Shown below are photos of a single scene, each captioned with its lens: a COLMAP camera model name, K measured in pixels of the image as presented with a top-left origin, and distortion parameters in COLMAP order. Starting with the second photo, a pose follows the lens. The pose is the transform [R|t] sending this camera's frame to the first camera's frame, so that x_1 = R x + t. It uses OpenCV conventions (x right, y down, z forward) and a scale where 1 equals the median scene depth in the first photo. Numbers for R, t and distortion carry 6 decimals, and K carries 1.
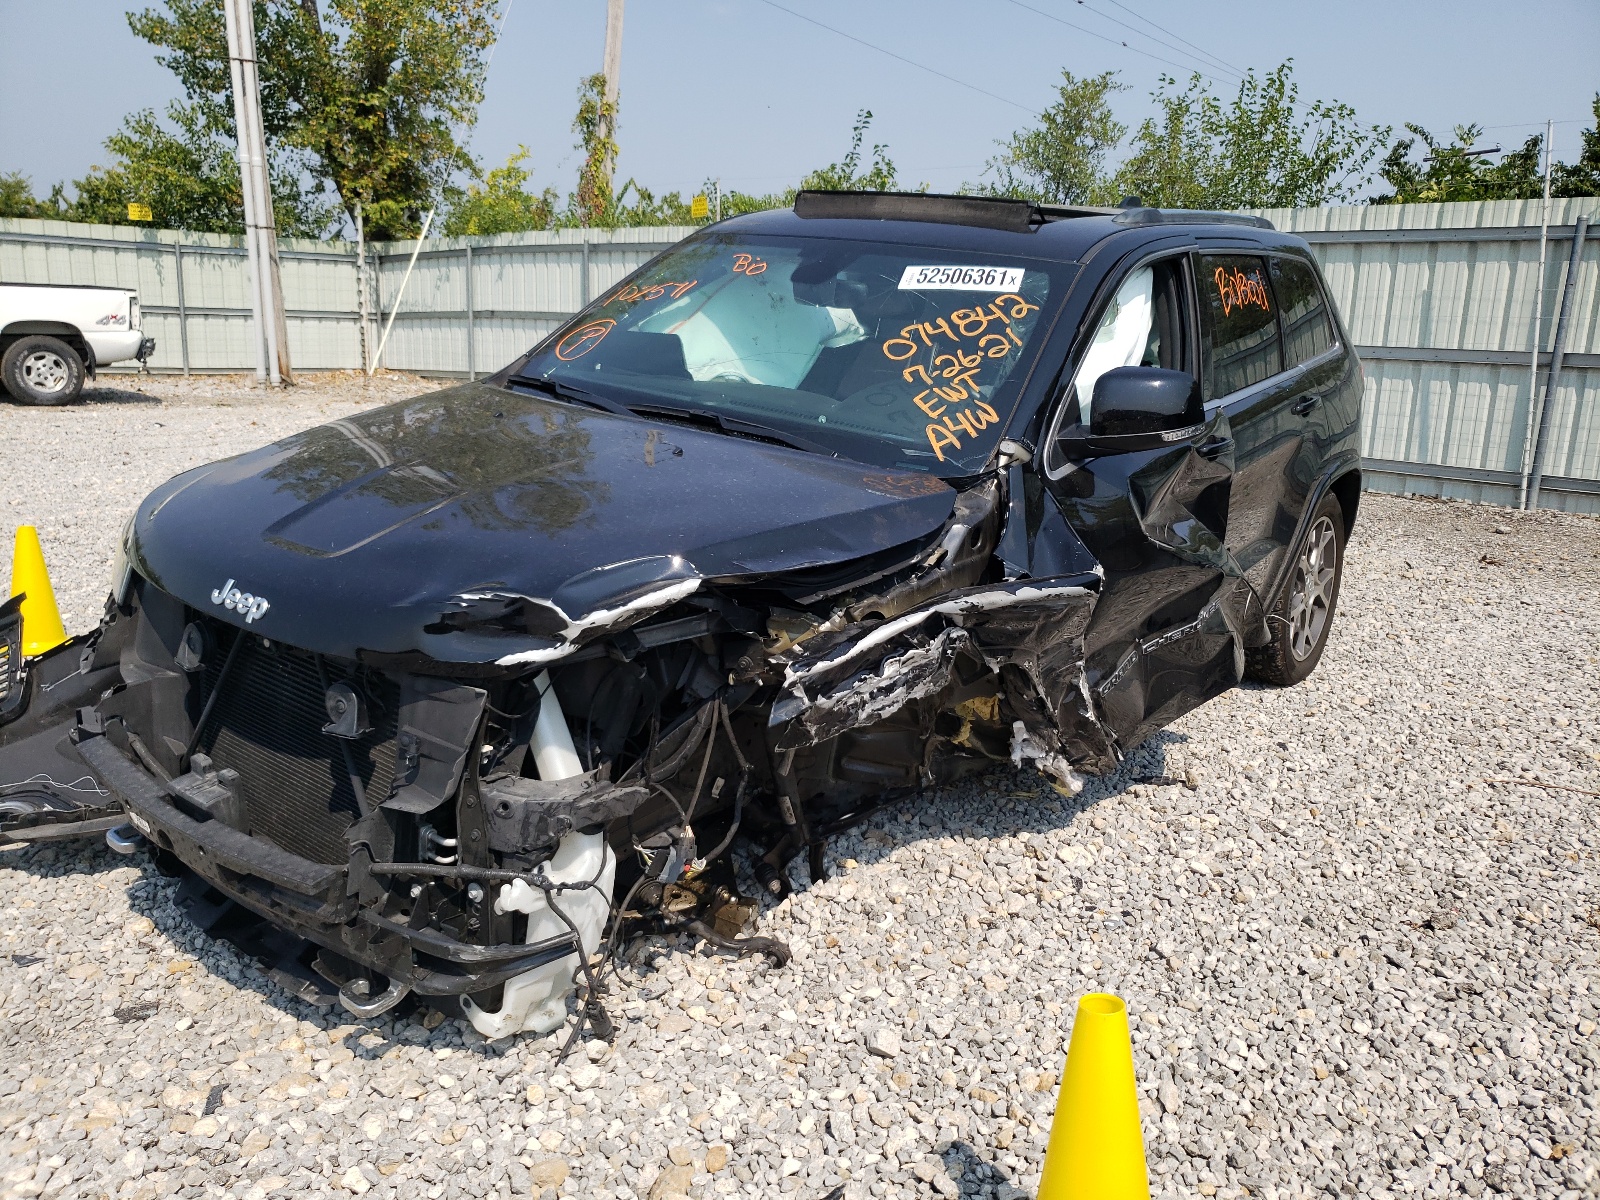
lens RADIAL K [[1243.6, 0, 800.0], [0, 1243.6, 600.0], [0, 0, 1]] dist [-0.005684, -0.000628]
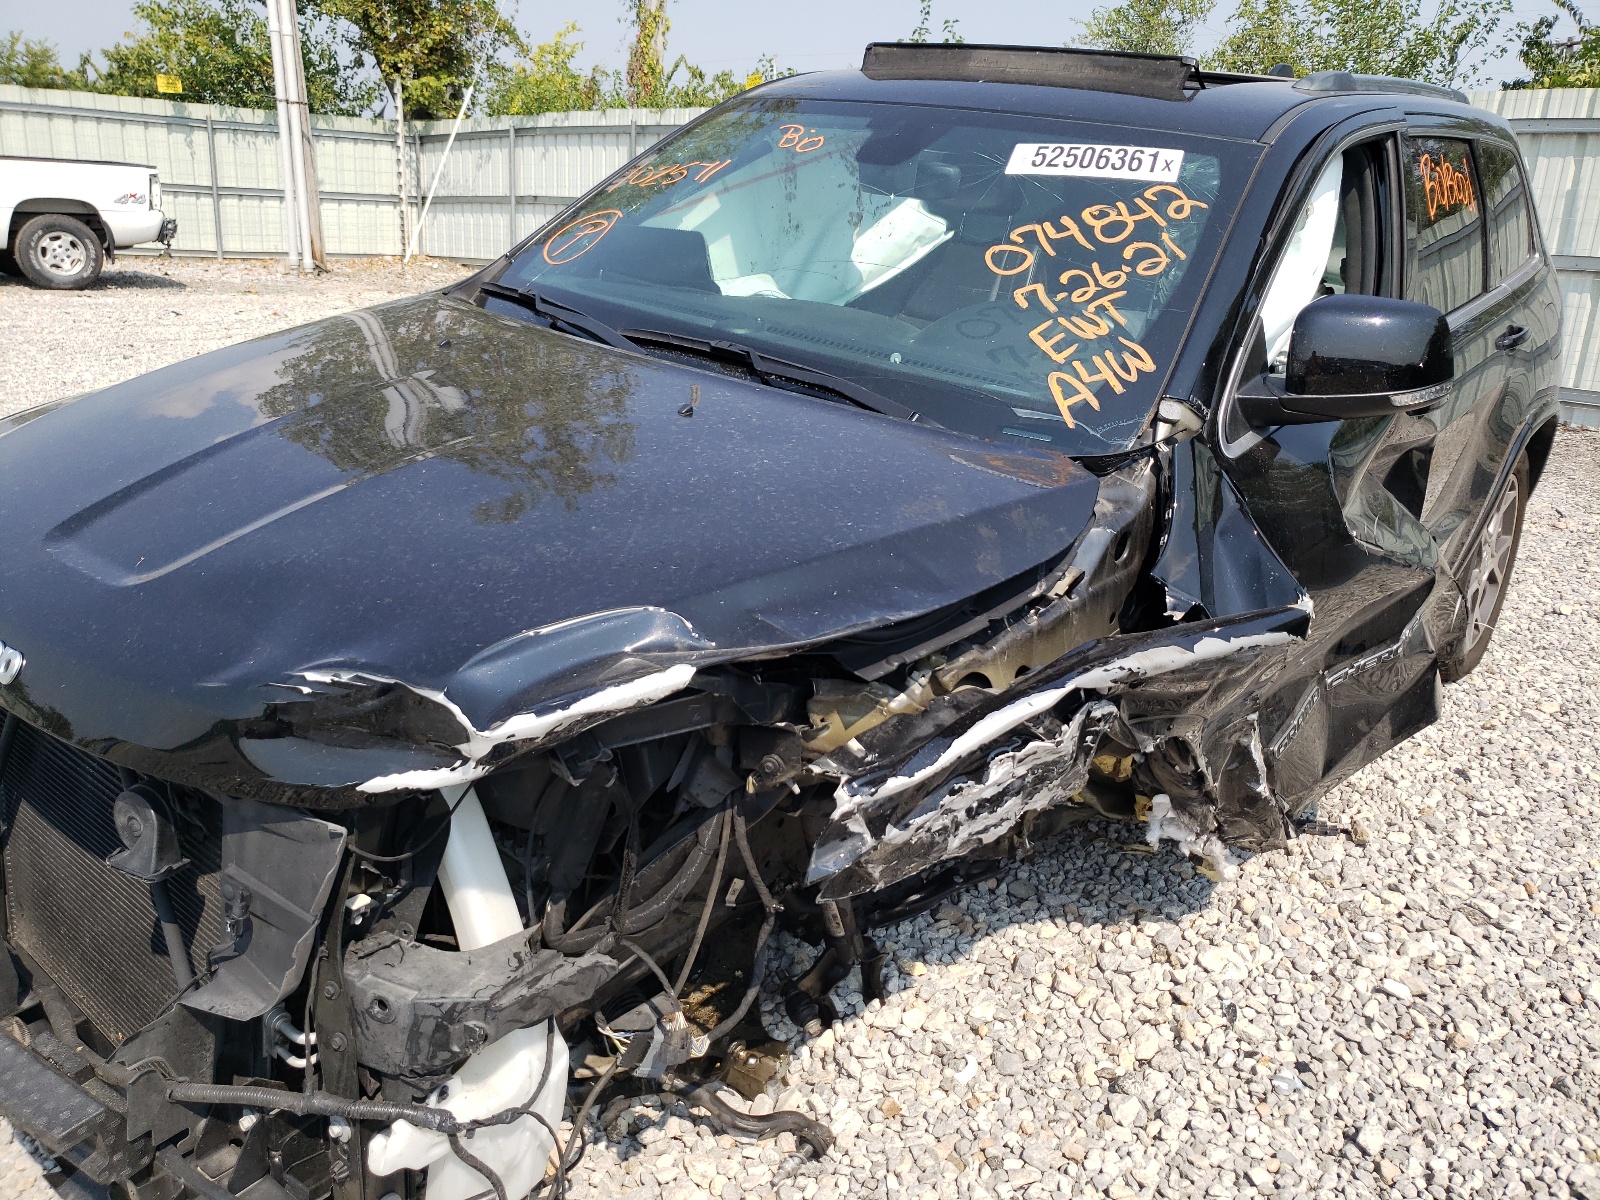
lens RADIAL K [[1224.3, 0, 807.1], [0, 1224.3, 566.6], [0, 0, 1]] dist [-0.041954, 0.067187]
pose [[0.999090, 0.026901, -0.033110, -0.006767], [-0.024762, 0.997680, 0.063420, -0.067566], [0.034739, -0.062543, 0.997438, 0.287398]]
